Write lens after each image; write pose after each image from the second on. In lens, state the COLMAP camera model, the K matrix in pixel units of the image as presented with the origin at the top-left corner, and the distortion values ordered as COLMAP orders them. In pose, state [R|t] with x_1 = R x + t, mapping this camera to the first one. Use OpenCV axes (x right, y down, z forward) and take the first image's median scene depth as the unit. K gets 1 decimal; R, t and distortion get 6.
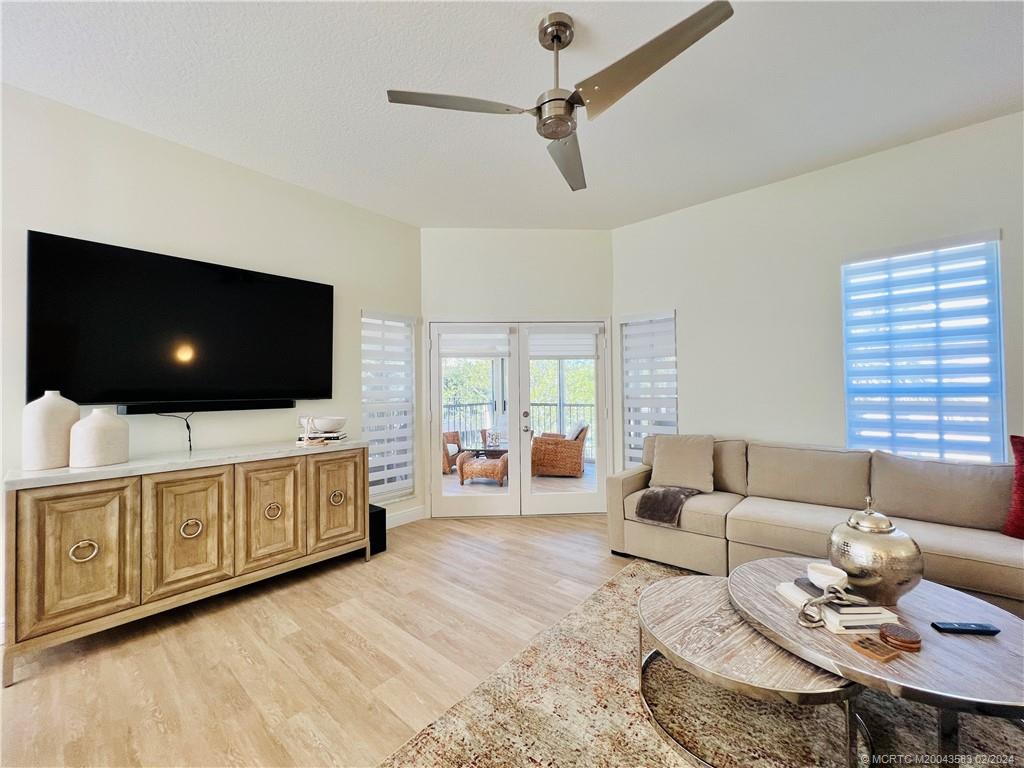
lens RADIAL K [[411.1, 0, 509.2], [0, 411.1, 382.6], [0, 0, 1]] dist [-0.002805, 0.000108]
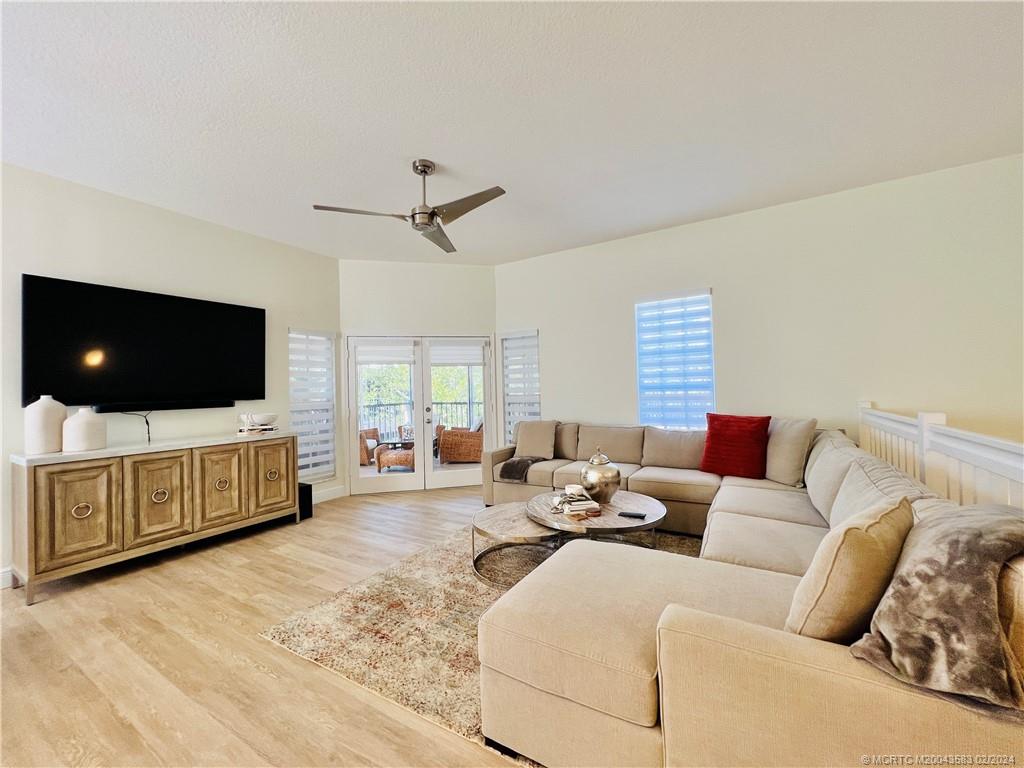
lens RADIAL K [[411.1, 0, 509.6], [0, 411.1, 382.2], [0, 0, 1]] dist [-0.002805, 0.000108]
pose [[0.985412, -0.010440, 0.169864, 0.111912], [0.010890, 0.999939, -0.001721, -0.002930], [-0.169836, 0.003546, 0.985466, -0.443175]]
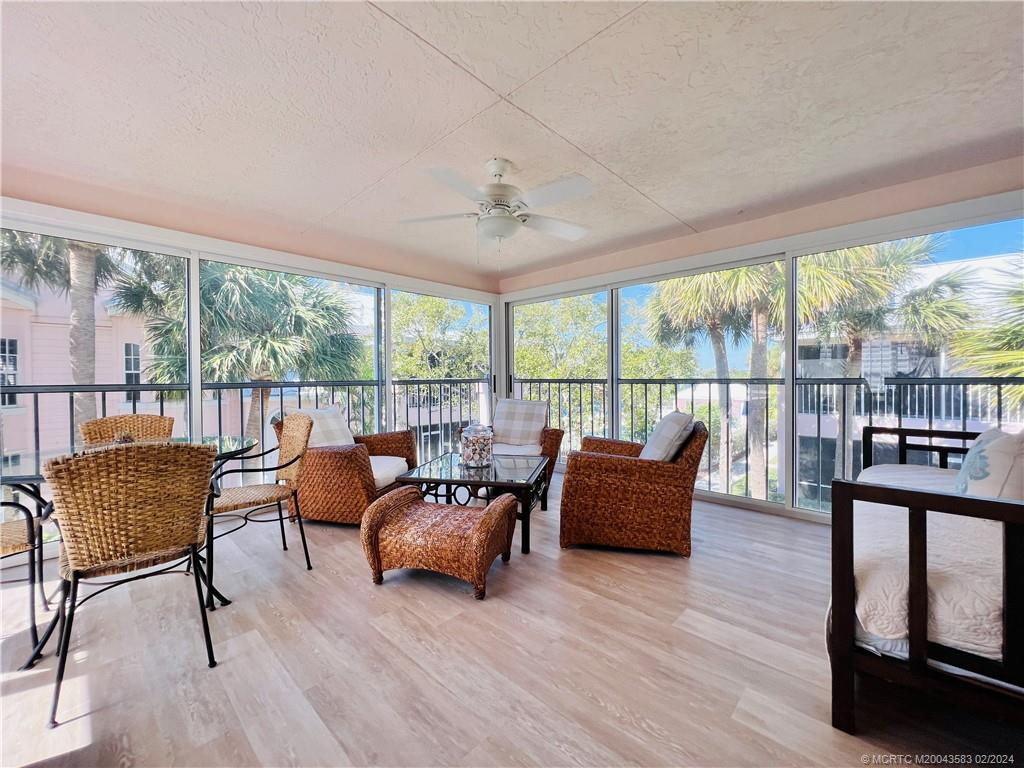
lens RADIAL K [[411.1, 0, 510.1], [0, 411.1, 382.6], [0, 0, 1]] dist [-0.002805, 0.000108]
pose [[0.999159, 0.005674, -0.040615, 0.038674], [-0.004286, 0.999407, 0.034170, 0.112034], [0.040785, -0.033967, 0.998590, 1.326262]]
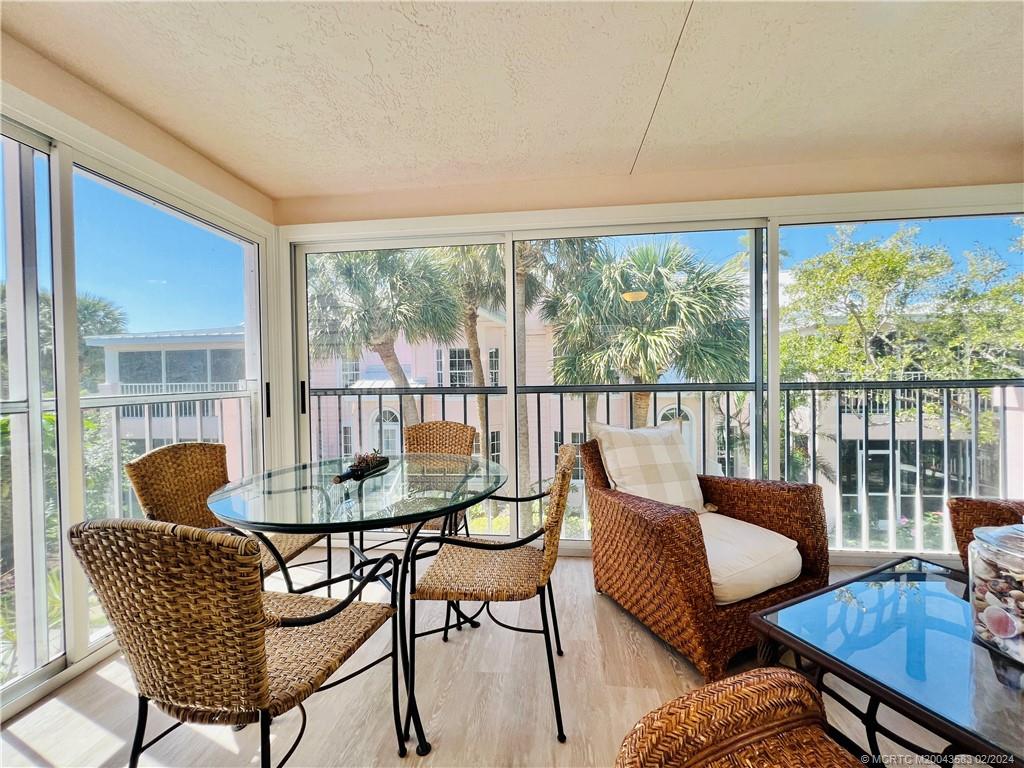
lens RADIAL K [[411.1, 0, 509.8], [0, 411.1, 381.5], [0, 0, 1]] dist [-0.002805, 0.000108]
pose [[0.571380, 0.016331, -0.820523, -0.068384], [0.023994, 0.999042, 0.036592, 0.107736], [0.820335, -0.040596, 0.570440, 1.843176]]
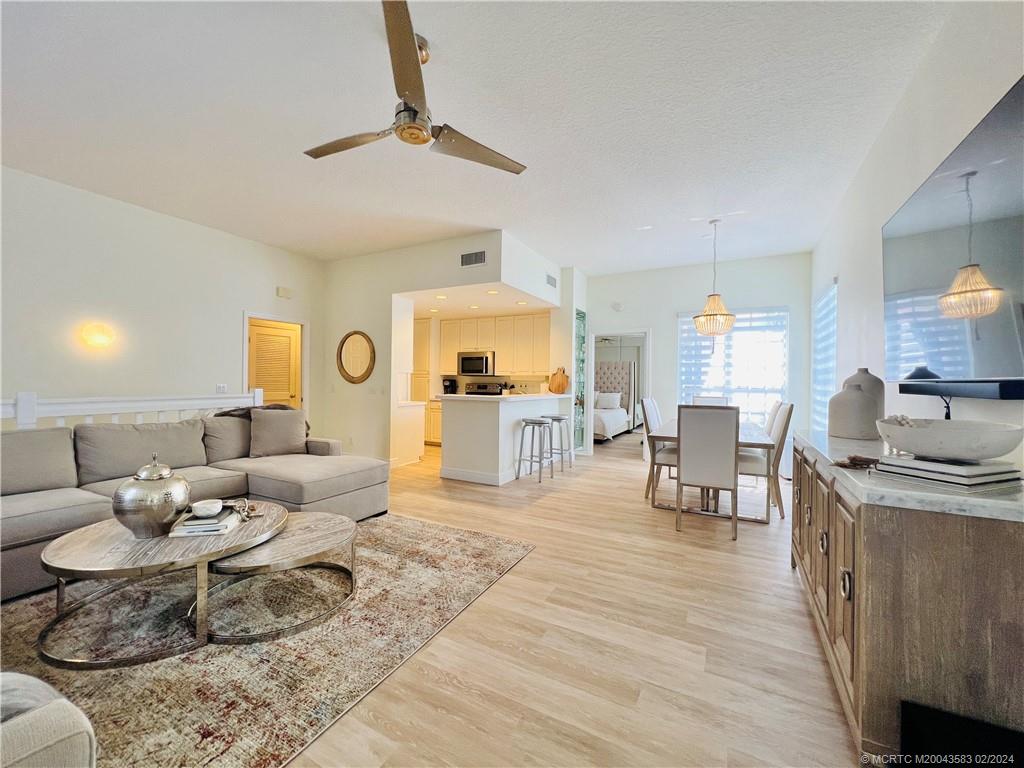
lens RADIAL K [[411.1, 0, 512.1], [0, 411.1, 379.9], [0, 0, 1]] dist [-0.002805, 0.000108]
pose [[-0.974155, -0.003275, -0.225857, 0.074662], [0.000025, 0.999893, -0.014605, 0.051415], [0.225881, -0.014233, -0.974051, 1.476549]]
